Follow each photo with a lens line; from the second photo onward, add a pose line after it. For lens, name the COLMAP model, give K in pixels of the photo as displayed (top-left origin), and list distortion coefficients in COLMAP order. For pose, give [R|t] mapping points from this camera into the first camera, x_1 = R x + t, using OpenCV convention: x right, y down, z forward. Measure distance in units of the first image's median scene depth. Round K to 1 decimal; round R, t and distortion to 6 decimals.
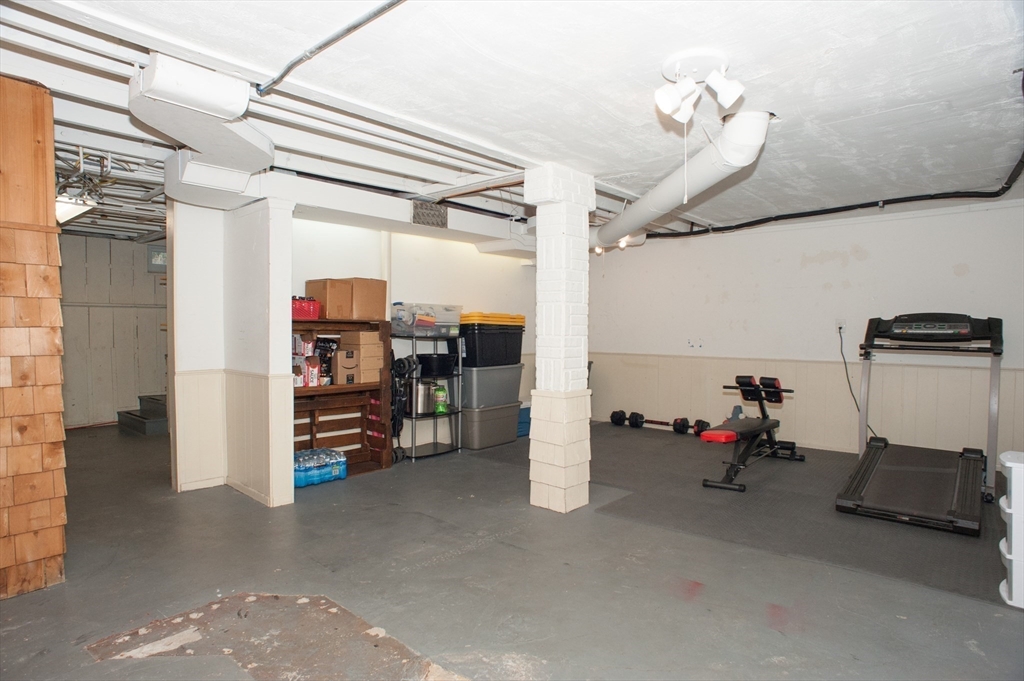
lens RADIAL K [[588.6, 0, 508.1], [0, 588.6, 342.4], [0, 0, 1]] dist [-0.095605, 0.056236]
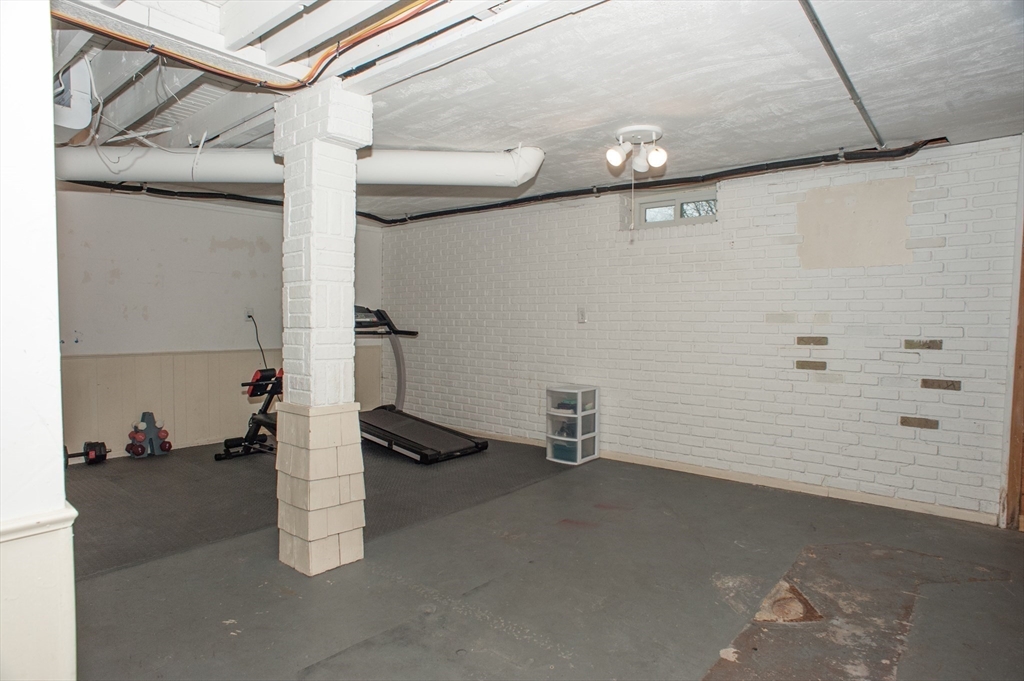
lens RADIAL K [[588.6, 0, 508.1], [0, 588.6, 342.4], [0, 0, 1]] dist [-0.095605, 0.056236]
pose [[-0.045834, -0.041939, 0.998068, -0.661475], [0.017179, 0.998937, 0.042764, -0.021626], [-0.998801, 0.019106, -0.045064, 0.834092]]
